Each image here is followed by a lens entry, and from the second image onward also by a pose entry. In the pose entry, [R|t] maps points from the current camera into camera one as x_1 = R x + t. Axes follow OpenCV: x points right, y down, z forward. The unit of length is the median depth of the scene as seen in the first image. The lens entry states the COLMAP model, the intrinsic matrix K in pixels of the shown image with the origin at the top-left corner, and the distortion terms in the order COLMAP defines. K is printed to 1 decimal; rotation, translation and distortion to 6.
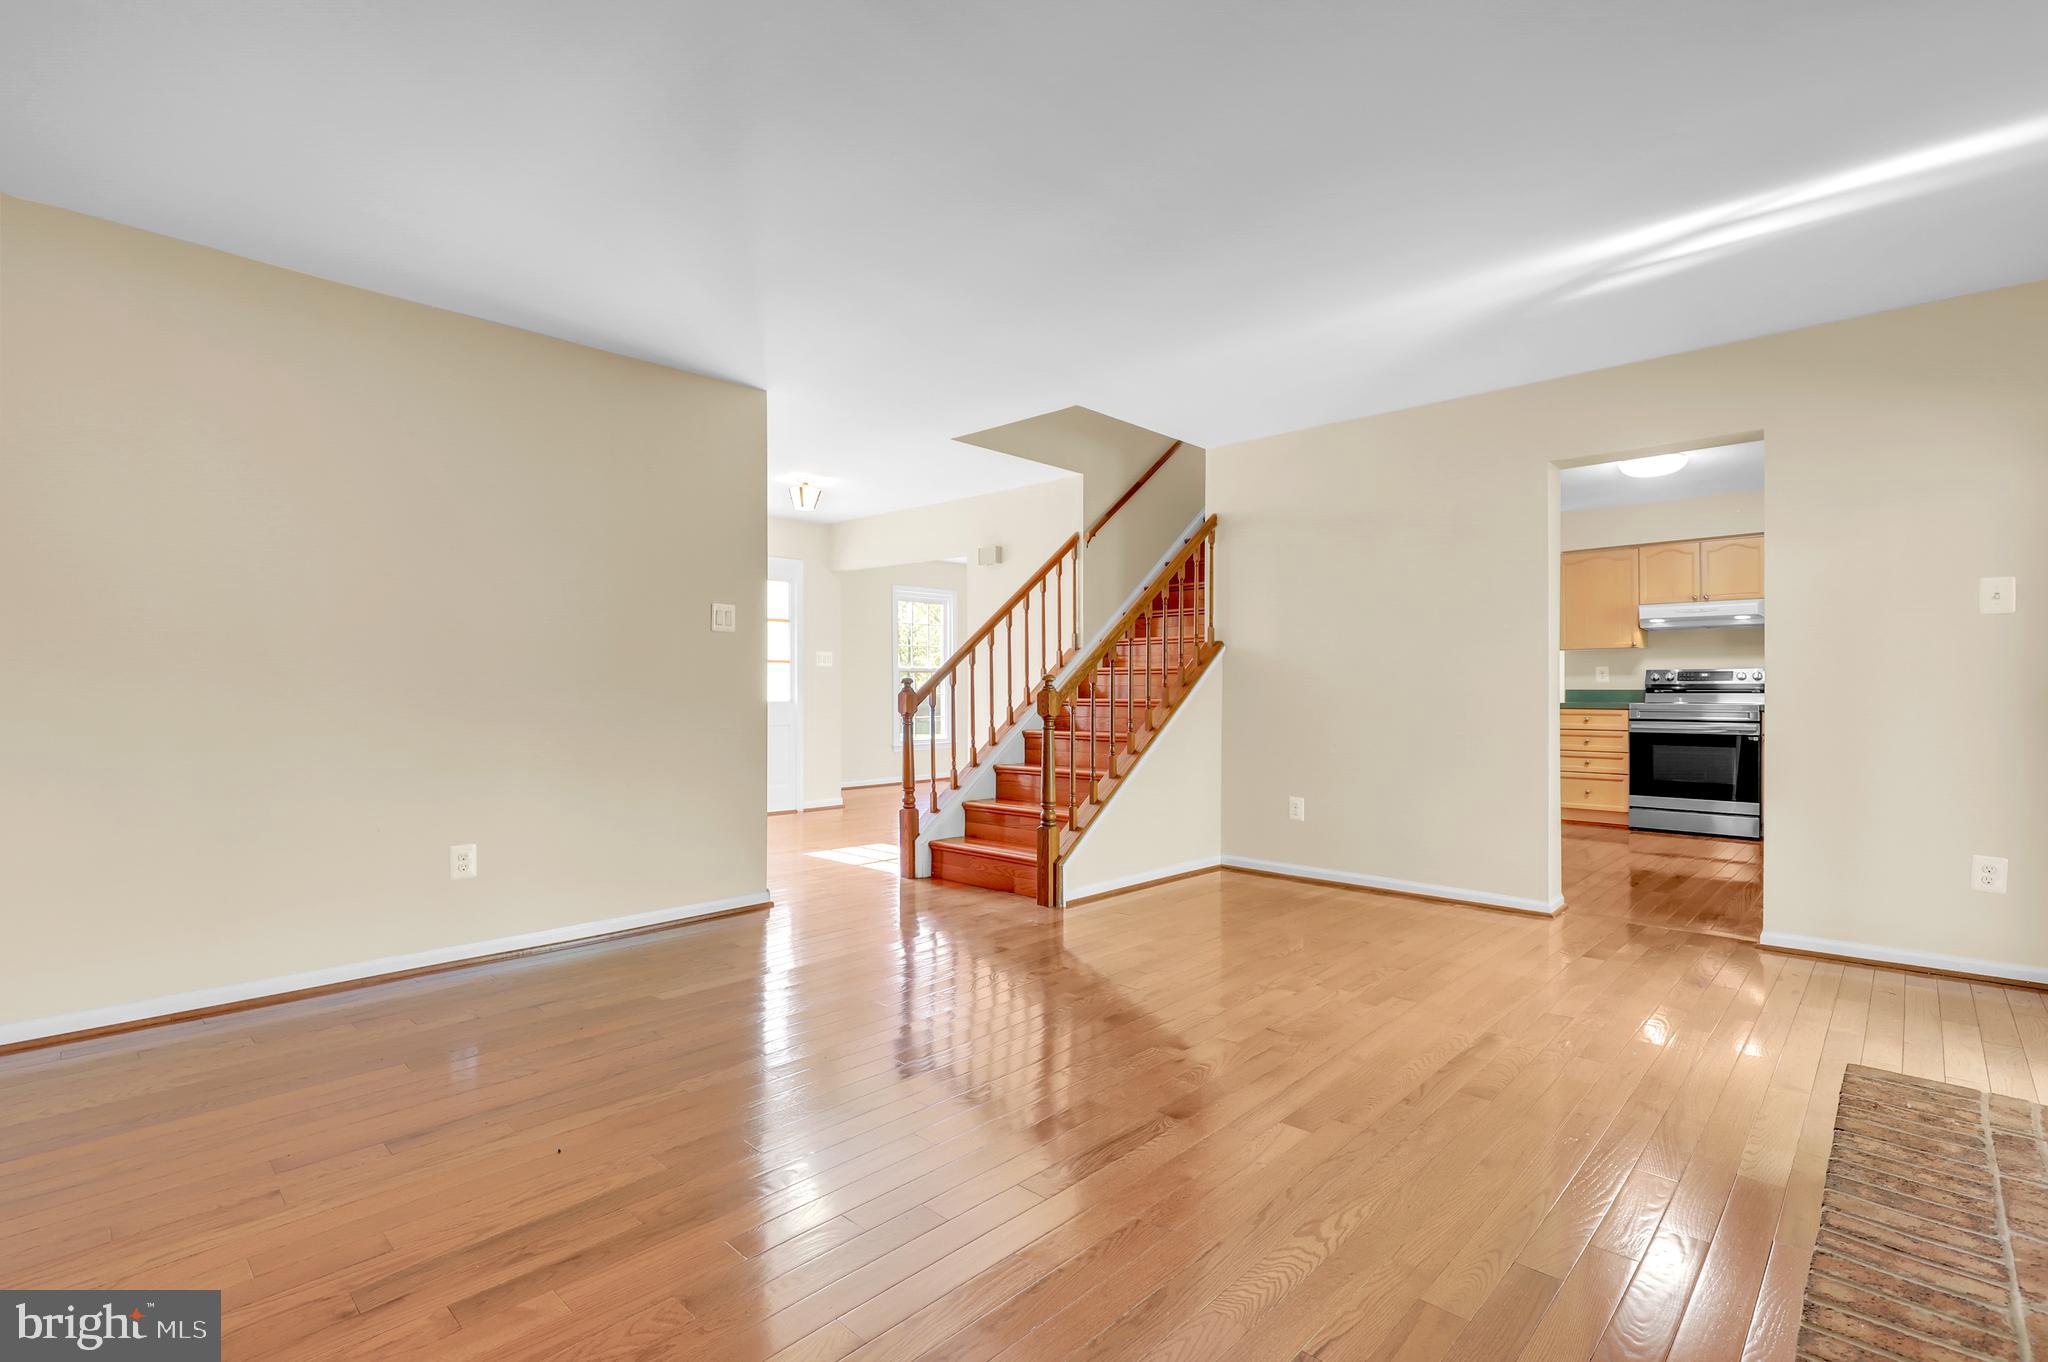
lens RADIAL K [[942.2, 0, 1035.5], [0, 942.2, 684.5], [0, 0, 1]] dist [0.003473, 0.000339]
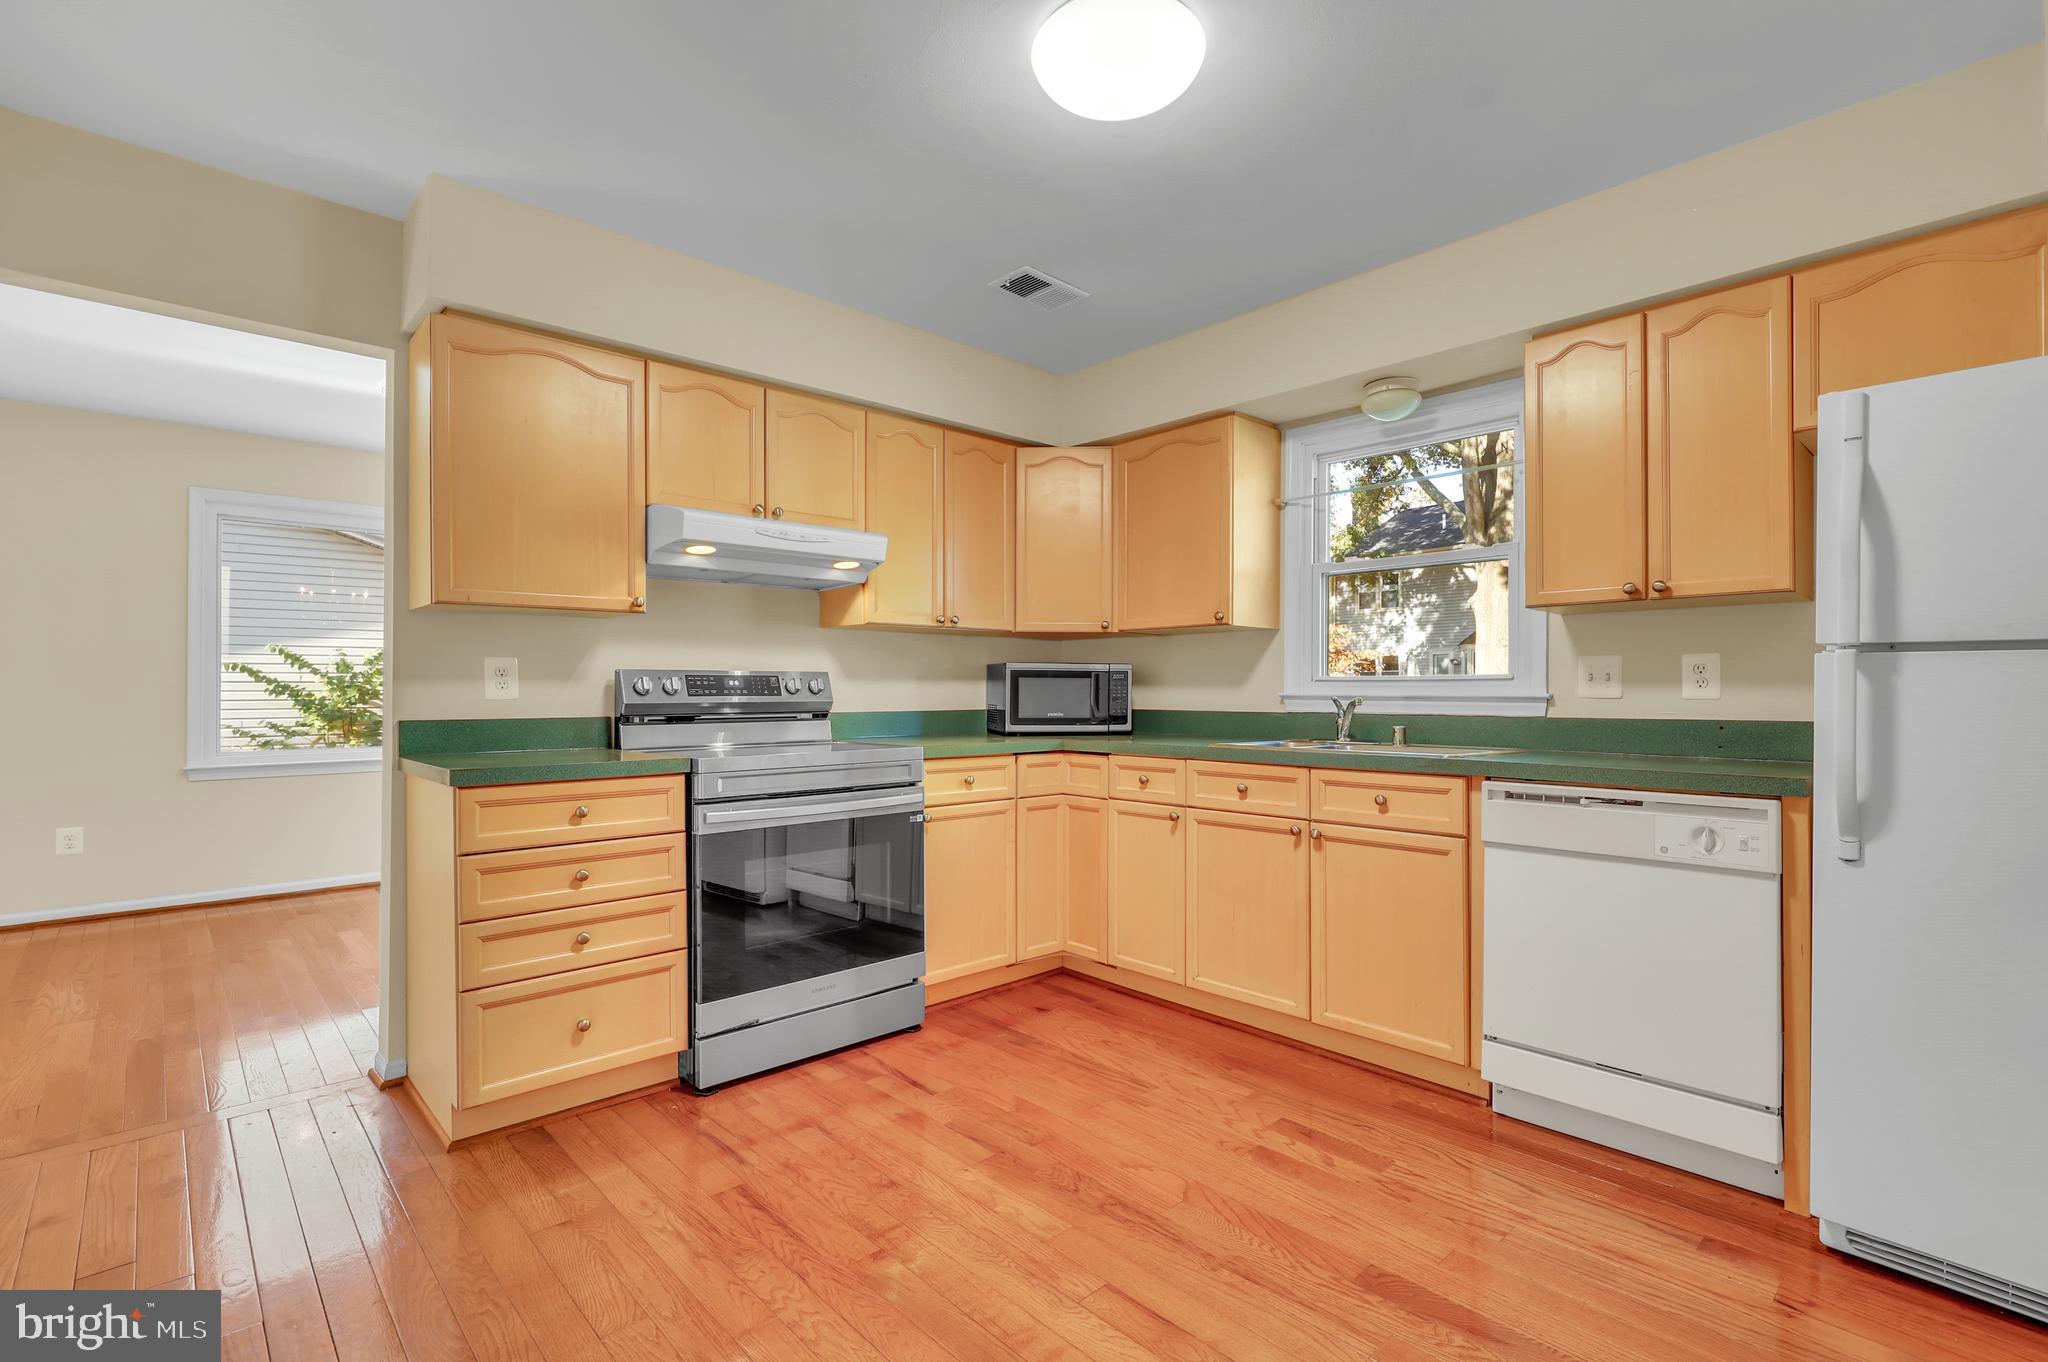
lens RADIAL K [[942.2, 0, 1035.5], [0, 942.2, 684.5], [0, 0, 1]] dist [0.003473, 0.000339]
pose [[0.063227, 0.005150, 0.997986, 0.263329], [-0.003517, 0.999982, -0.004937, -0.007607], [-0.997993, -0.003197, 0.063244, 0.835112]]
